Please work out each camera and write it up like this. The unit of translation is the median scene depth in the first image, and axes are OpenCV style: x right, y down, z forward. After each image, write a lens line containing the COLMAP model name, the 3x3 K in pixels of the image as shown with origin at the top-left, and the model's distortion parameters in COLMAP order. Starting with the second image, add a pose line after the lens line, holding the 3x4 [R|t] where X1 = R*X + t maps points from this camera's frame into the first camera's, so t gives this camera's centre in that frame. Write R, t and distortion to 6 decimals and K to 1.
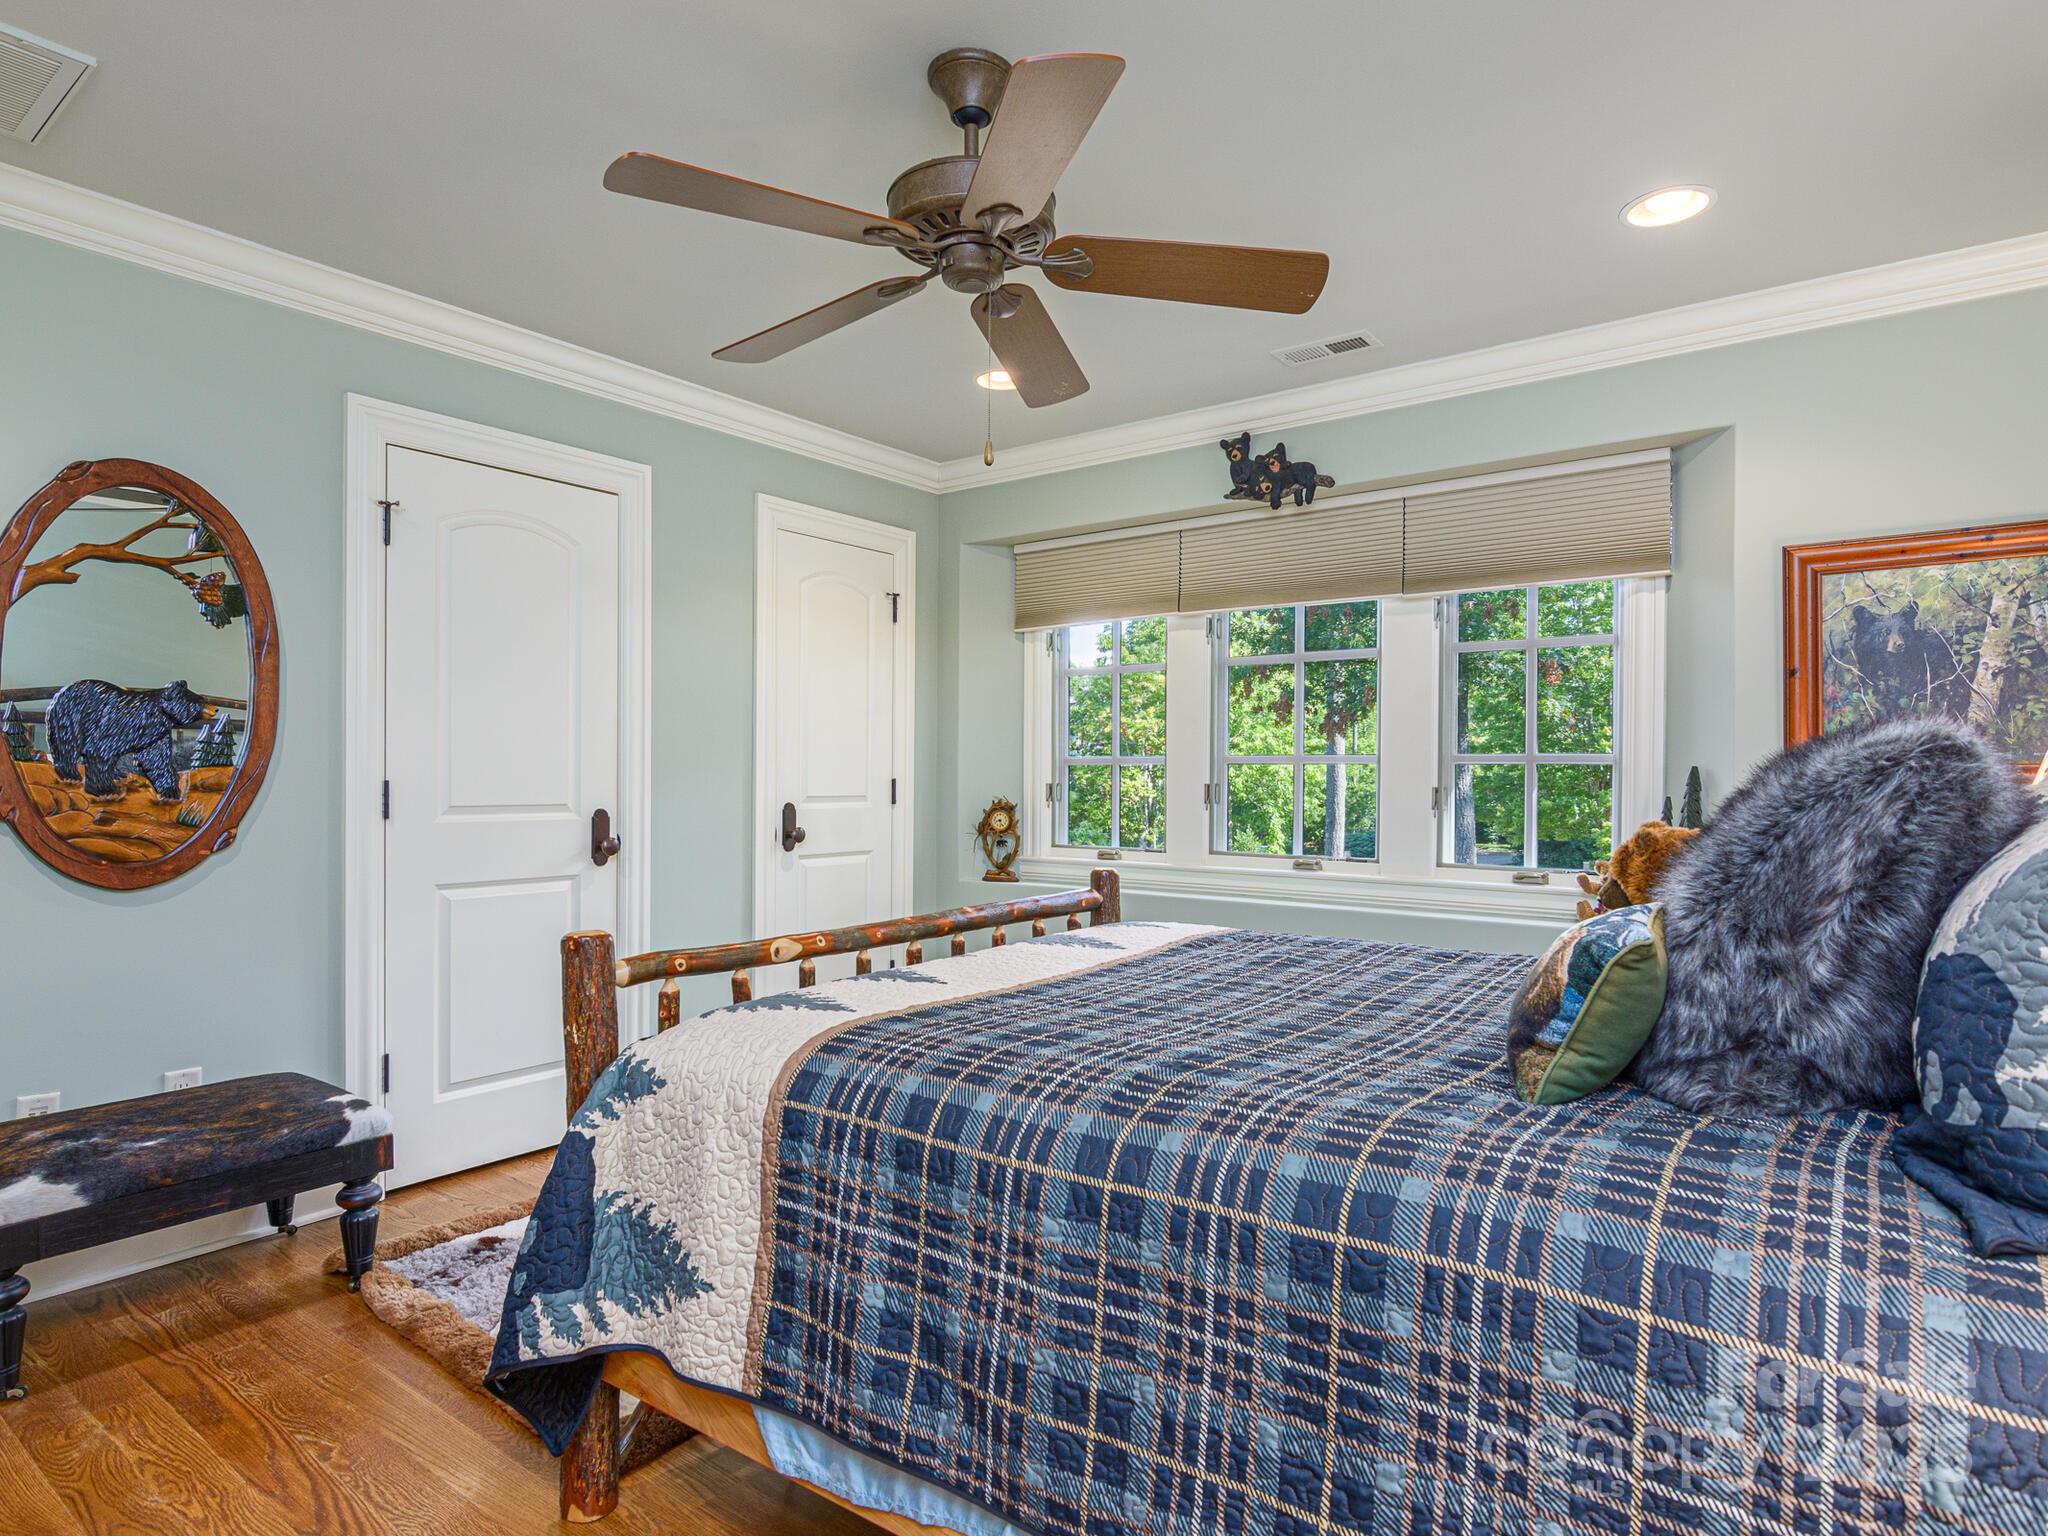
lens RADIAL K [[1144.5, 0, 1030.4], [0, 1144.5, 770.9], [0, 0, 1]] dist [-0.007318, -0.000917]
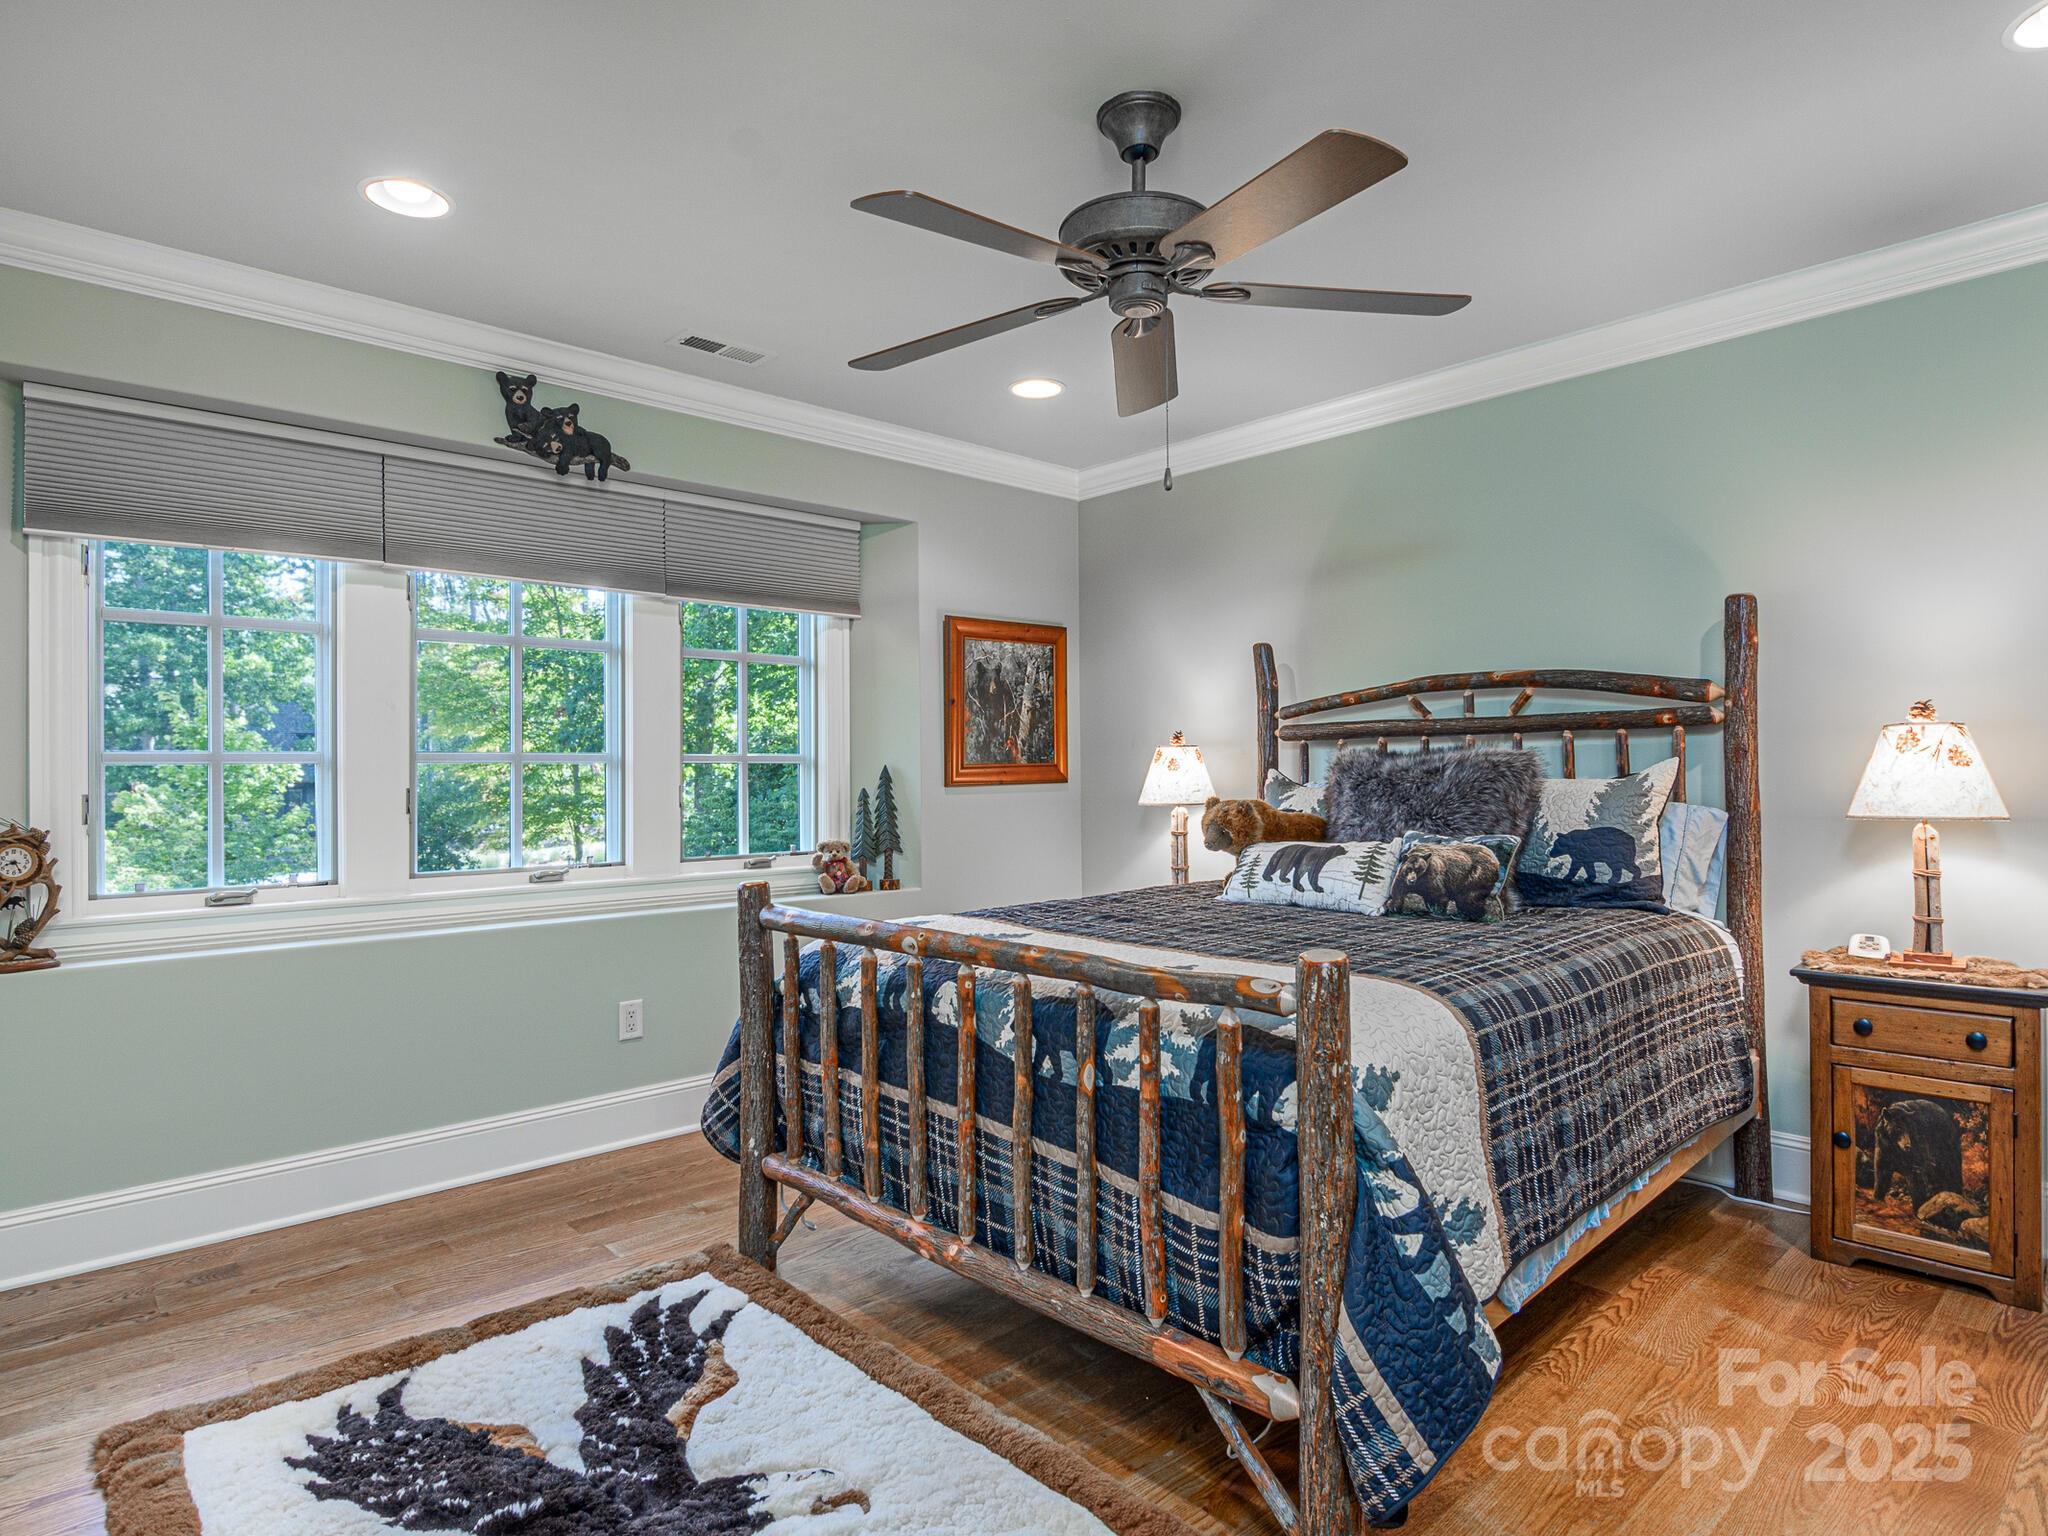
lens RADIAL K [[1144.5, 0, 1030.4], [0, 1144.5, 770.9], [0, 0, 1]] dist [-0.007318, -0.000917]
pose [[0.170955, -0.007342, 0.985252, -0.700731], [0.004731, 0.999967, 0.006631, -0.004674], [-0.985268, 0.003527, 0.170984, 0.579003]]
